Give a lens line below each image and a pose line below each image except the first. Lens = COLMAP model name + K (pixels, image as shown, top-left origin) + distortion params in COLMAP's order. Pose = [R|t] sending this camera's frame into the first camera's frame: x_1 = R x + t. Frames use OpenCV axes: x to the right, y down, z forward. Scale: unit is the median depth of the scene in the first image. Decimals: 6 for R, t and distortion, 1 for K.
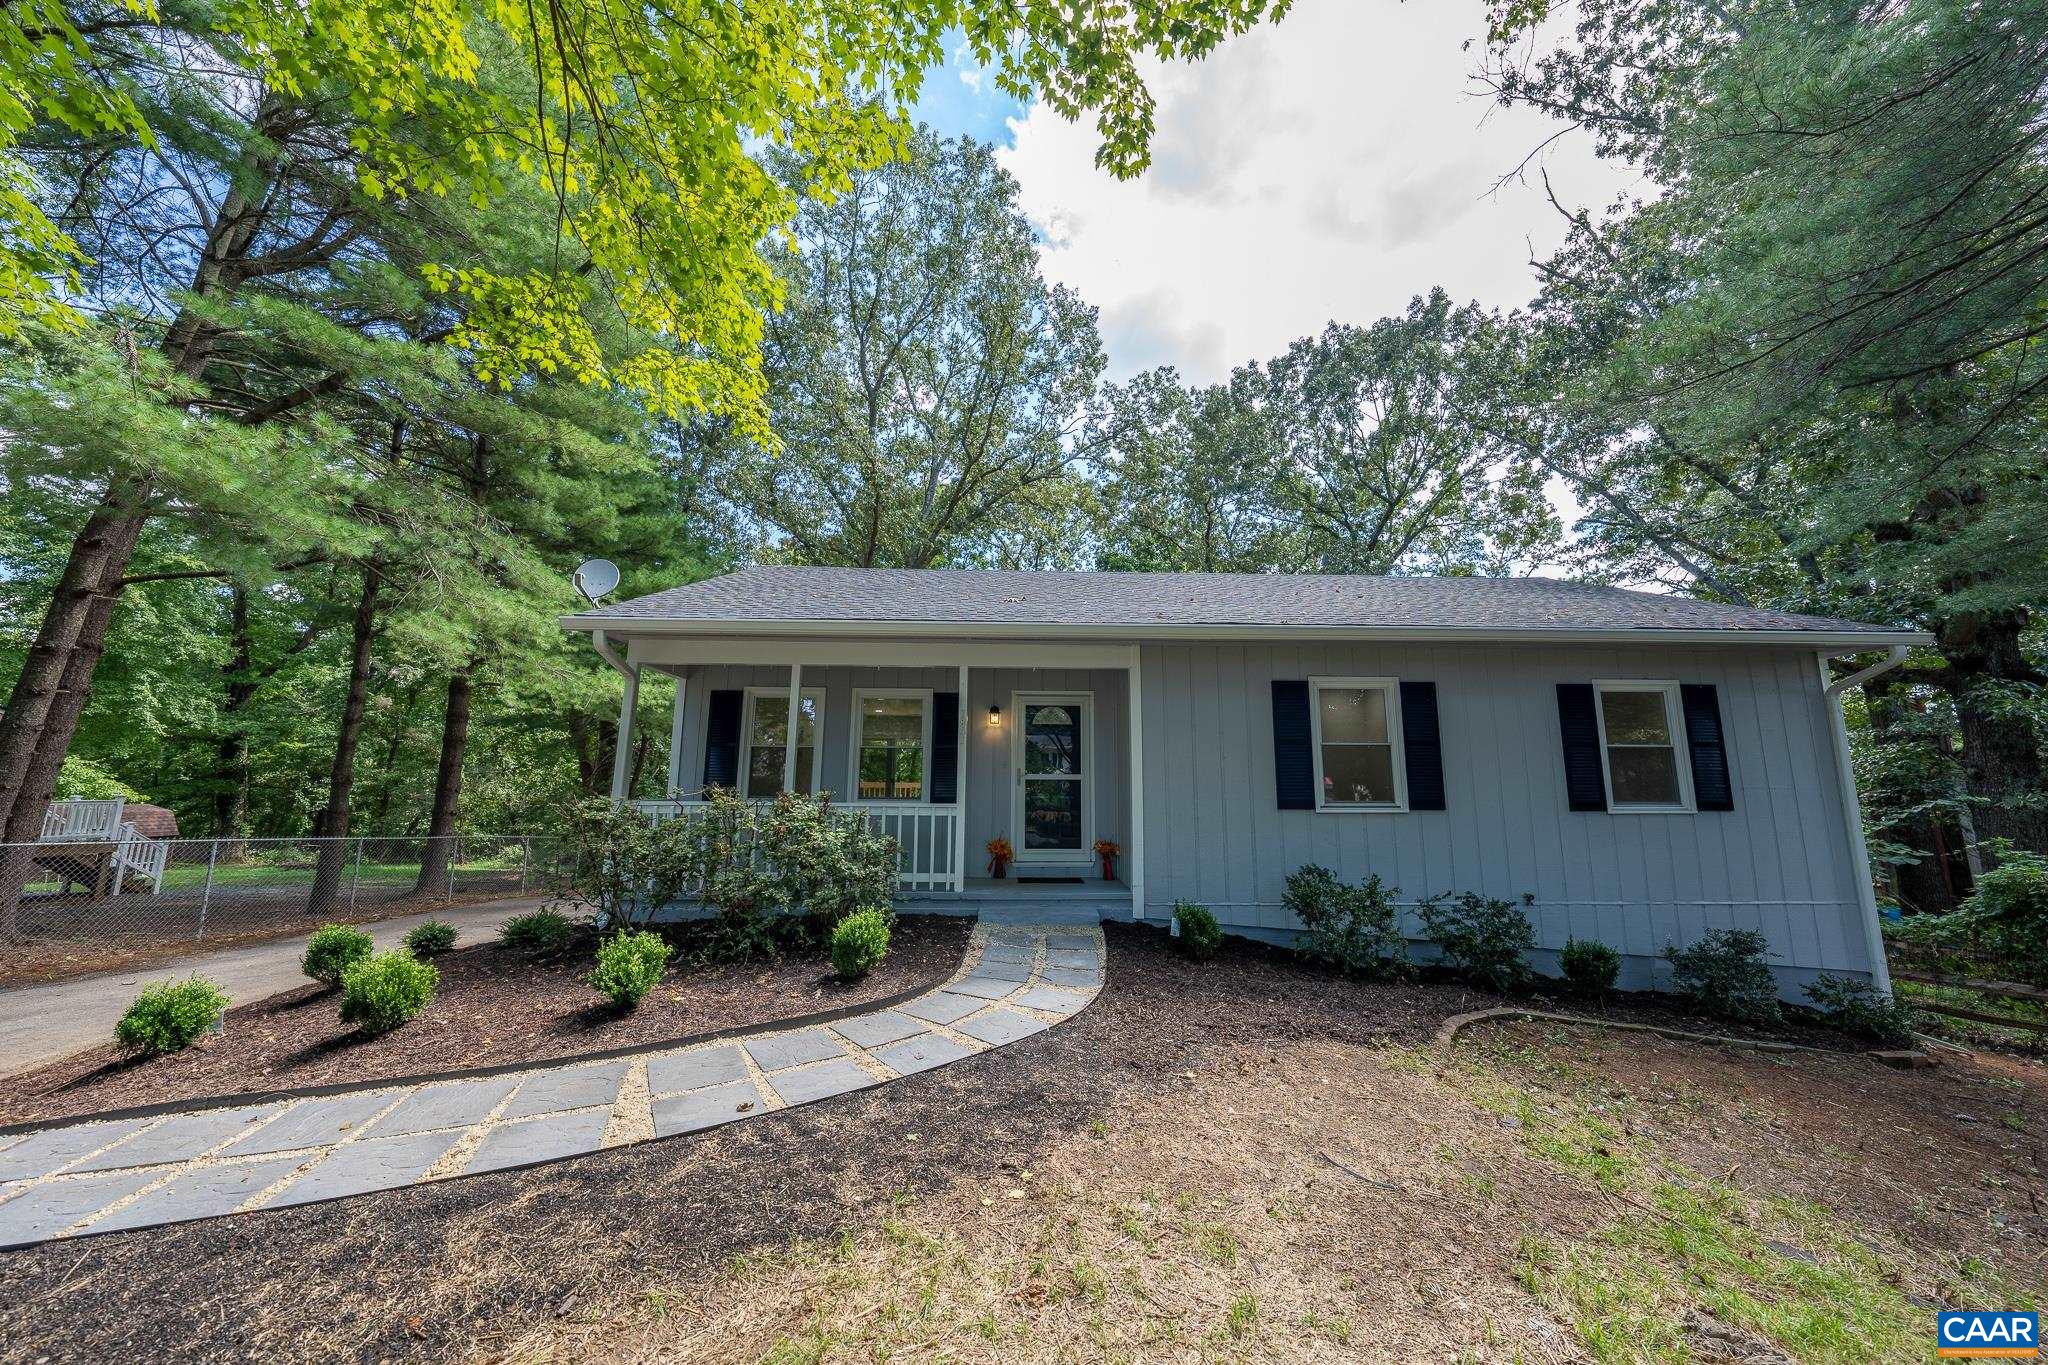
lens RADIAL K [[695.5, 0, 1028.6], [0, 695.5, 672.6], [0, 0, 1]] dist [-0.008021, 0.001987]
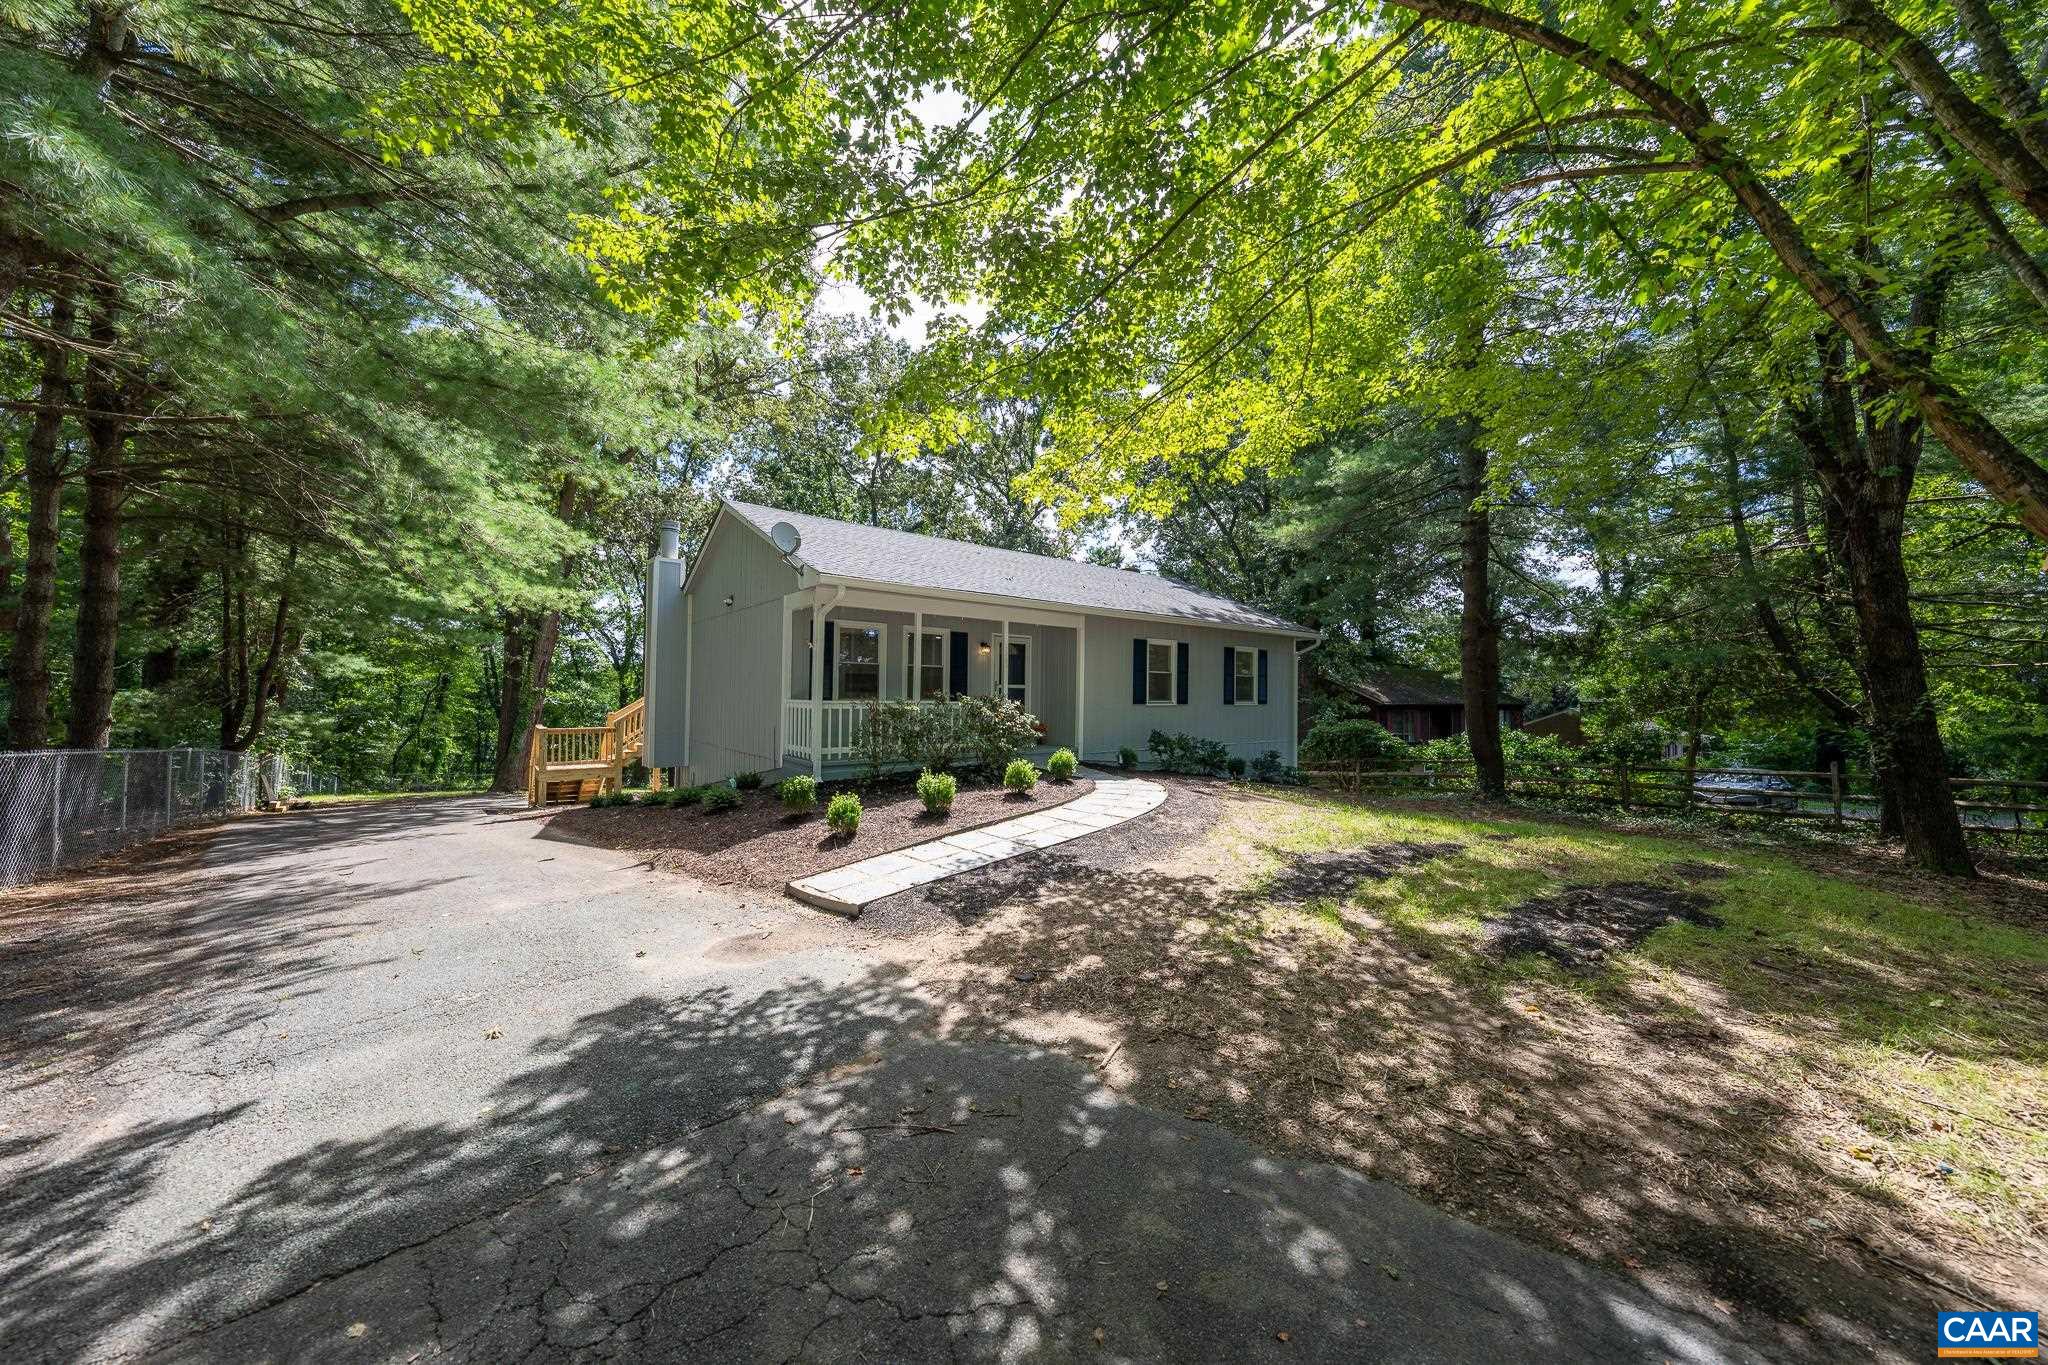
lens RADIAL K [[672.9, 0, 1024.0], [0, 672.9, 682.5], [0, 0, 1]] dist [-0.016370, 0.000018]
pose [[0.807773, 0.012345, 0.589364, -0.893277], [-0.100177, 0.988113, 0.116603, -0.050101], [-0.580919, -0.153230, 0.799408, -0.304588]]
